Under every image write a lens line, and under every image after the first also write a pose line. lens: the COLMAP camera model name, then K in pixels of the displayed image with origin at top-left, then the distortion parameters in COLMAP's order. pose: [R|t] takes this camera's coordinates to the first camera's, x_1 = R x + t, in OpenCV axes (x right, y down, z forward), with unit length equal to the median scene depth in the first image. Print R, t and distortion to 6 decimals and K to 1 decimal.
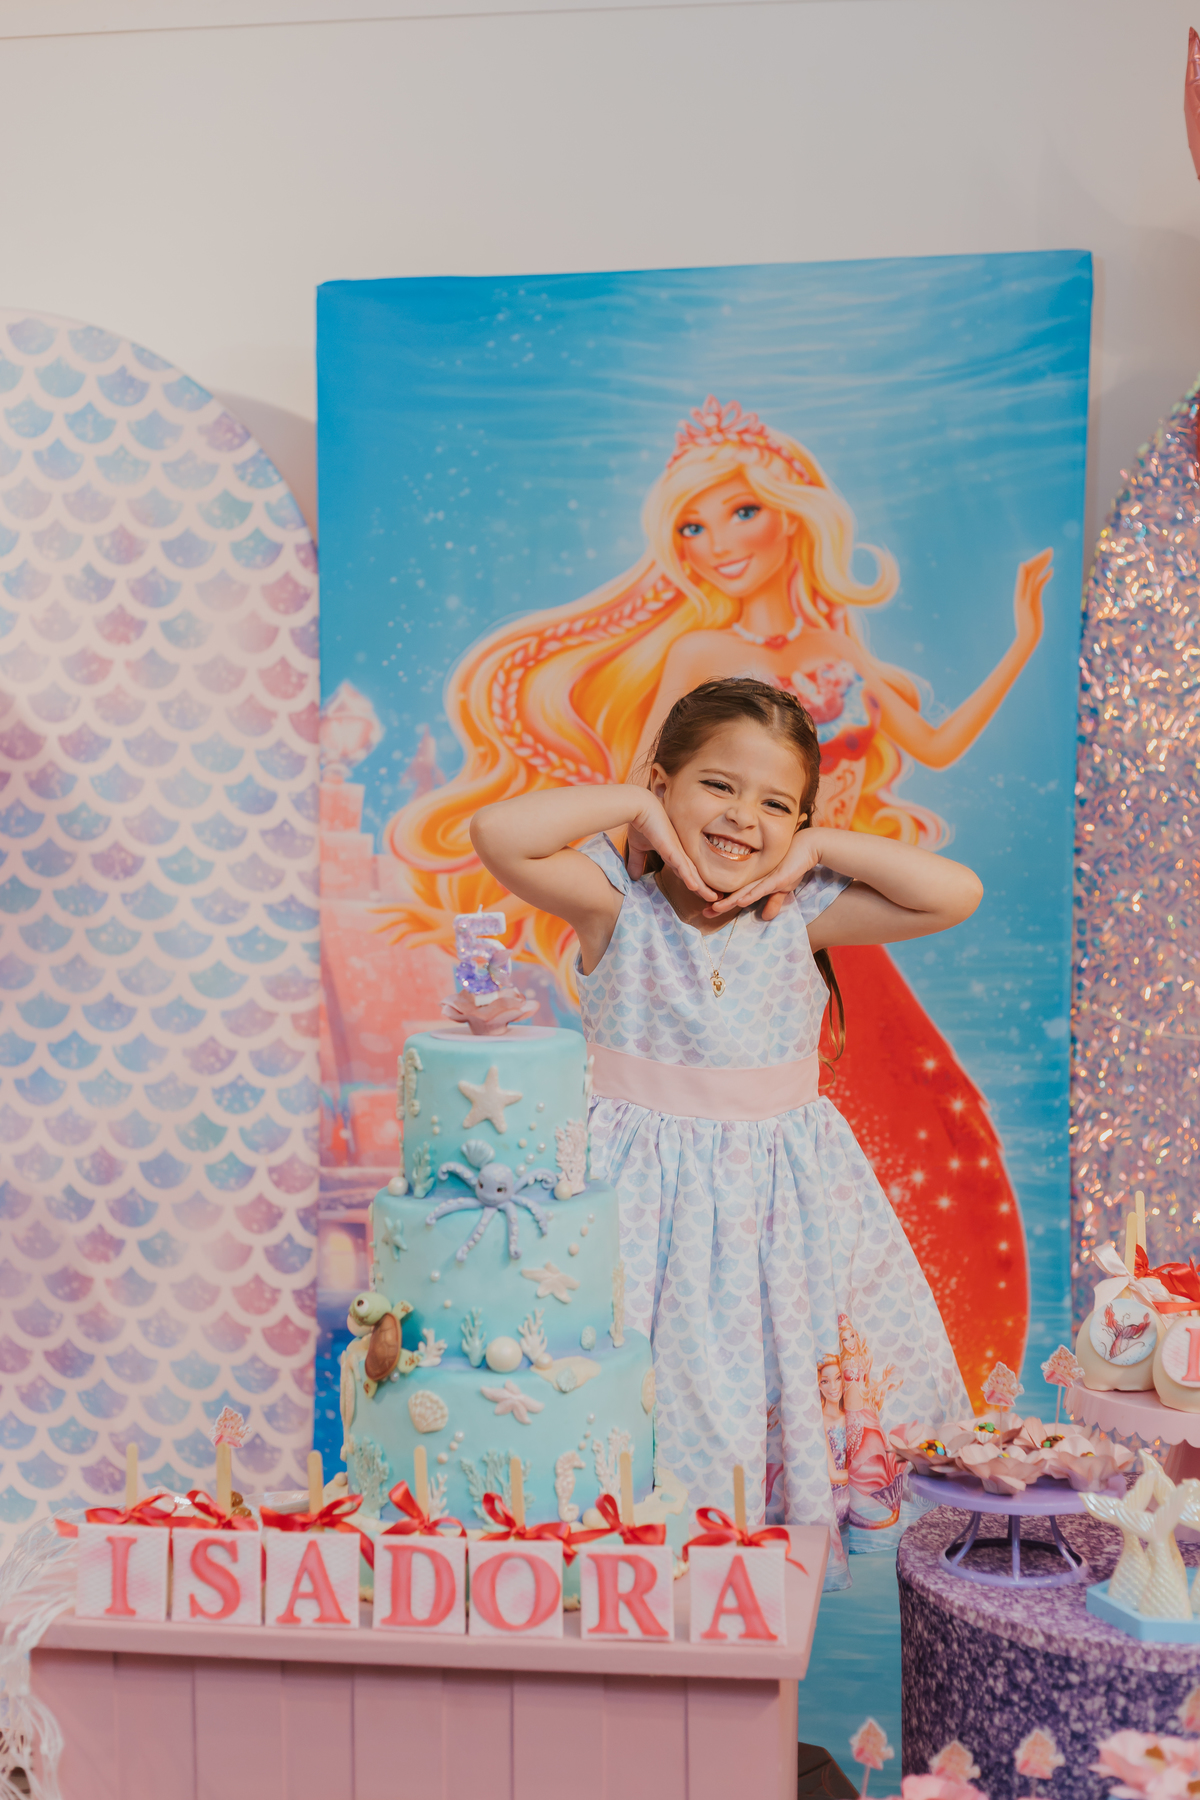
lens RADIAL K [[2639.9, 0, 629.0], [0, 2639.9, 911.2], [0, 0, 1]] dist [0.060906, -0.583750]
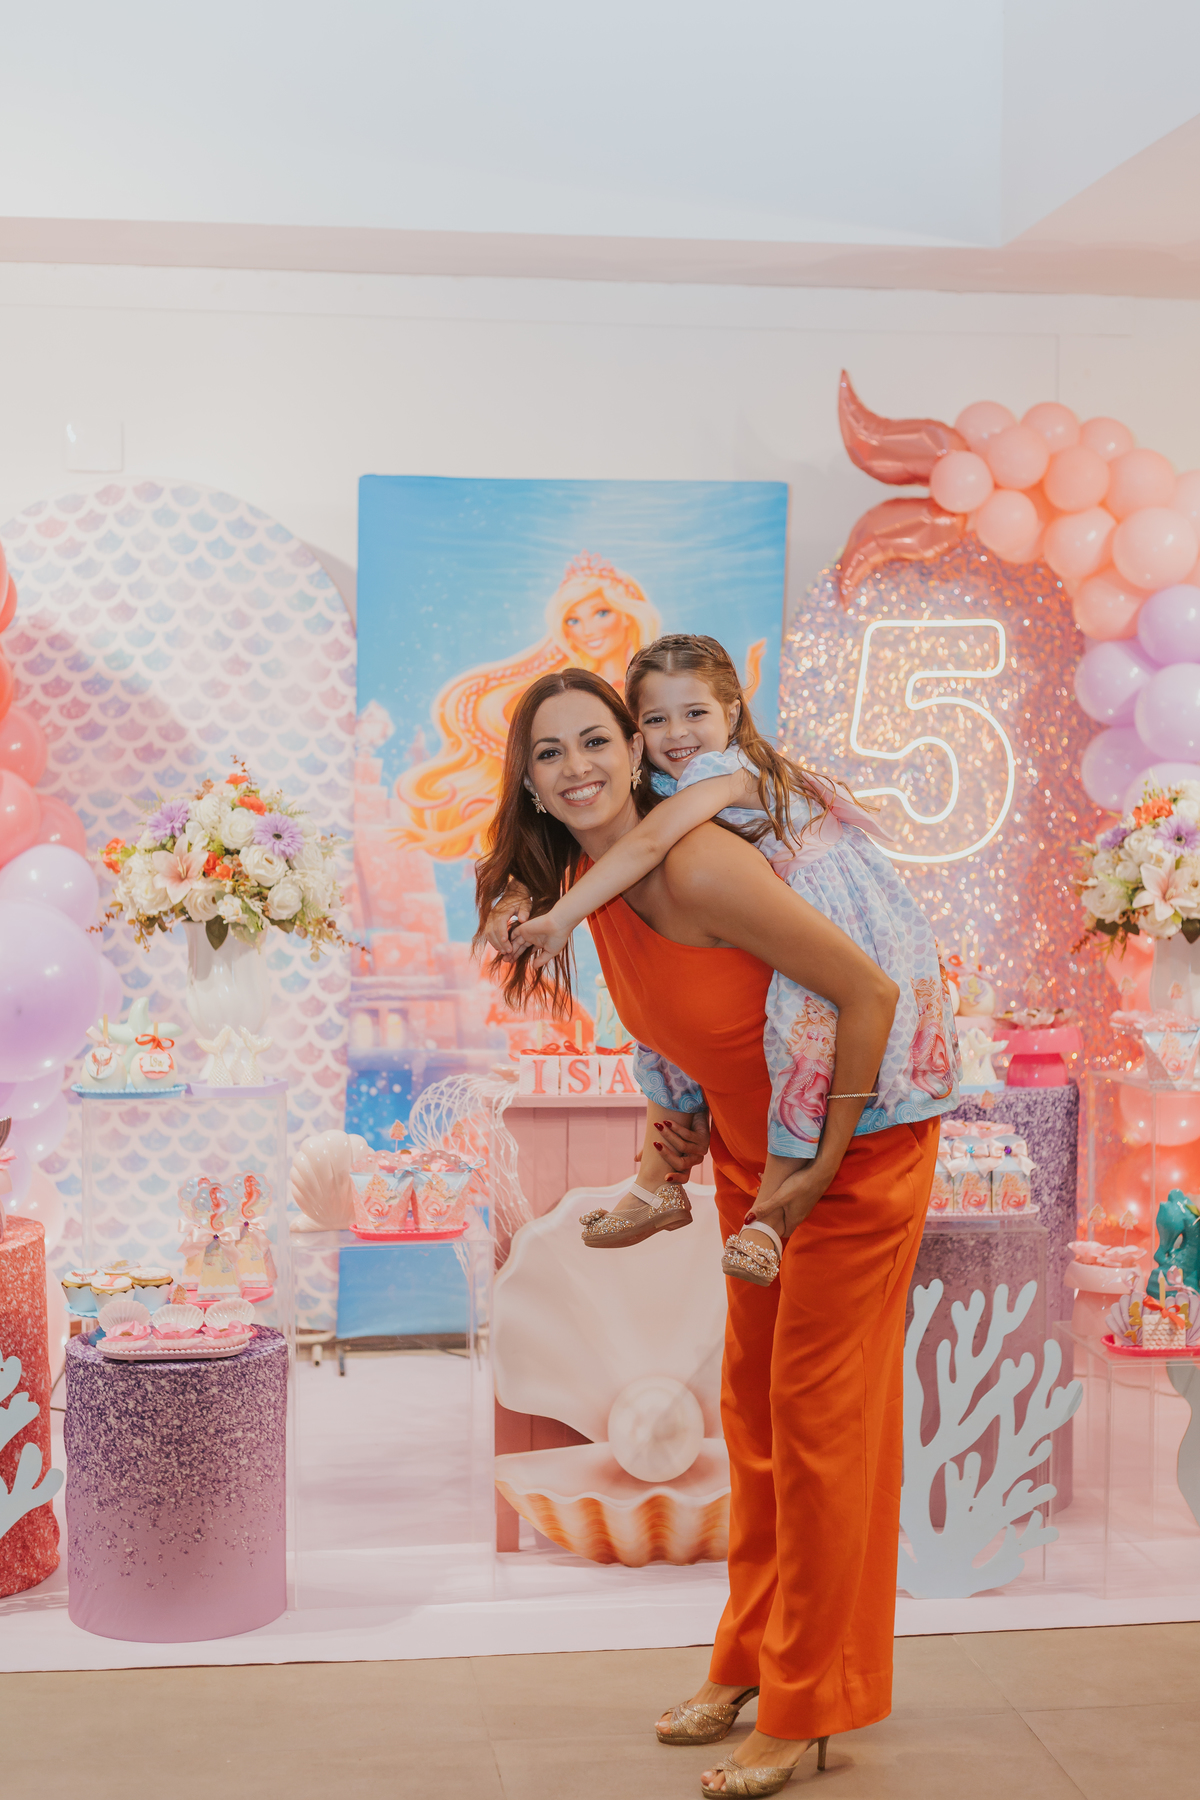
lens RADIAL K [[2454.6, 0, 598.5], [0, 2454.6, 877.3], [0, 0, 1]] dist [0.062933, -0.578111]
pose [[0.964002, 0.002598, 0.265883, -0.405594], [0.002947, 0.999786, -0.020453, 0.066611], [-0.265880, 0.020501, 0.963788, -0.632065]]
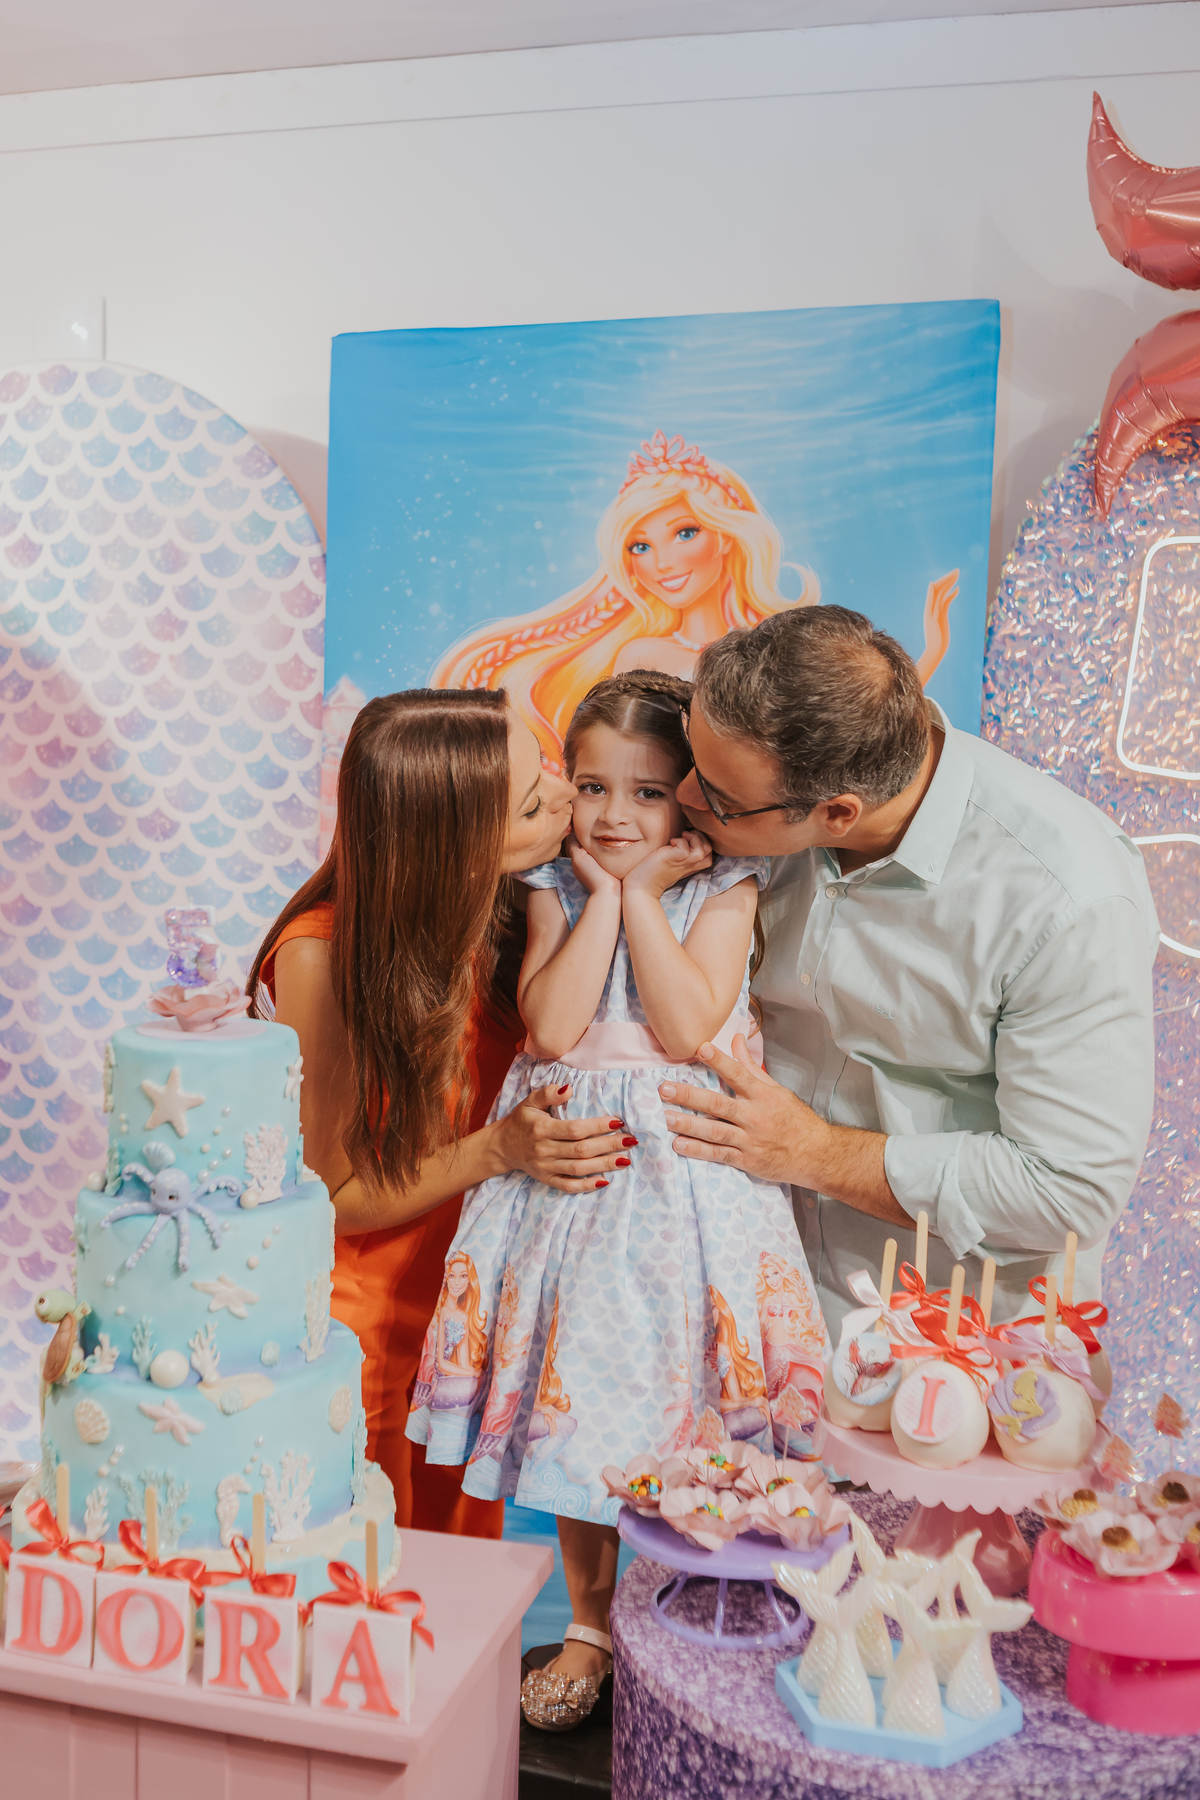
lens RADIAL K [[1927.4, 0, 556.6], [0, 1927.4, 785.6], [0, 0, 1]] dist [-0.071413, -0.007036]
pose [[0.989920, 0.030363, -0.138332, 0.103820], [-0.035340, 0.998808, -0.033667, -0.014539], [0.137145, 0.038216, 0.989814, 0.186913]]
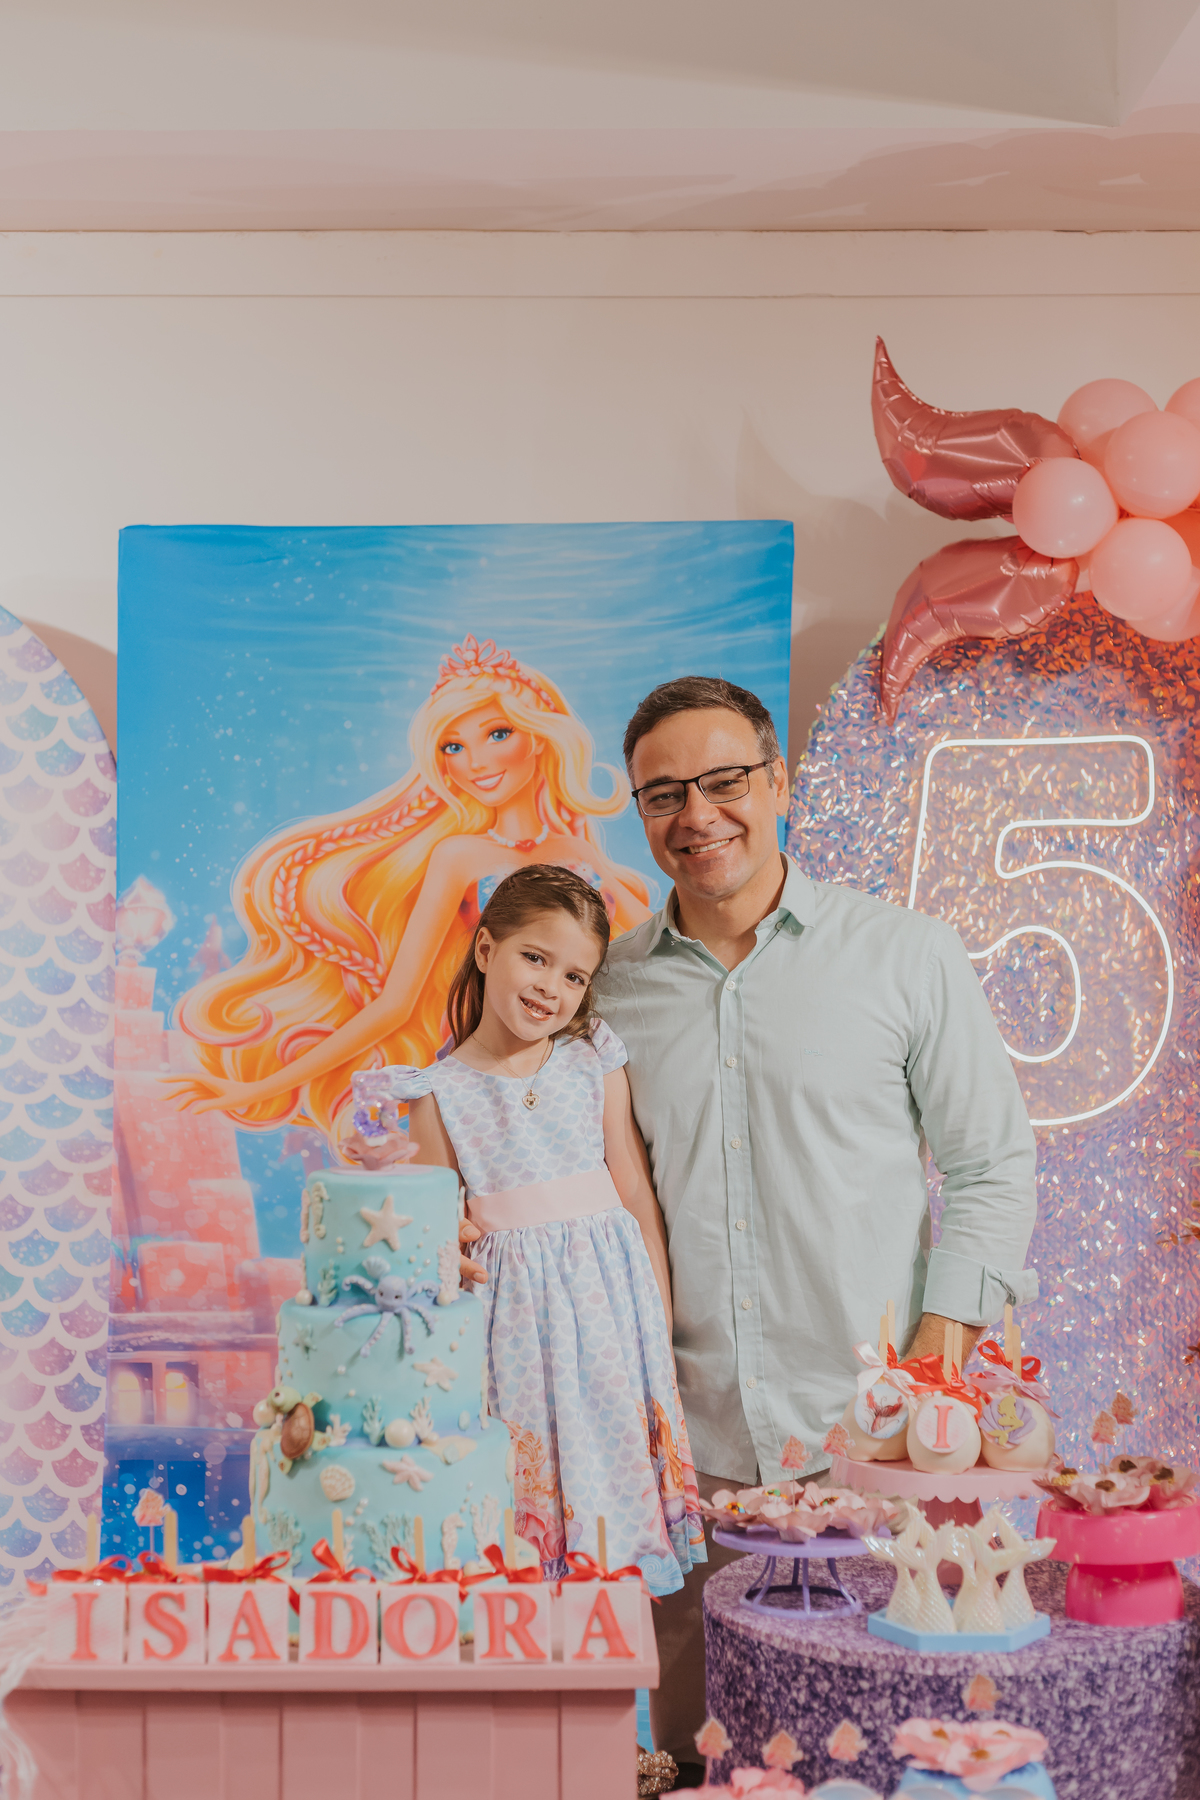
lens RADIAL K [[2582.1, 0, 606.8], [0, 2582.1, 892.3], [0, 0, 1]] dist [0.055939, -0.531872]
pose [[0.989014, 0.007541, 0.147630, -0.074840], [0.004210, 0.996856, -0.079127, 0.008077], [-0.147763, 0.078879, 0.985872, -0.117539]]
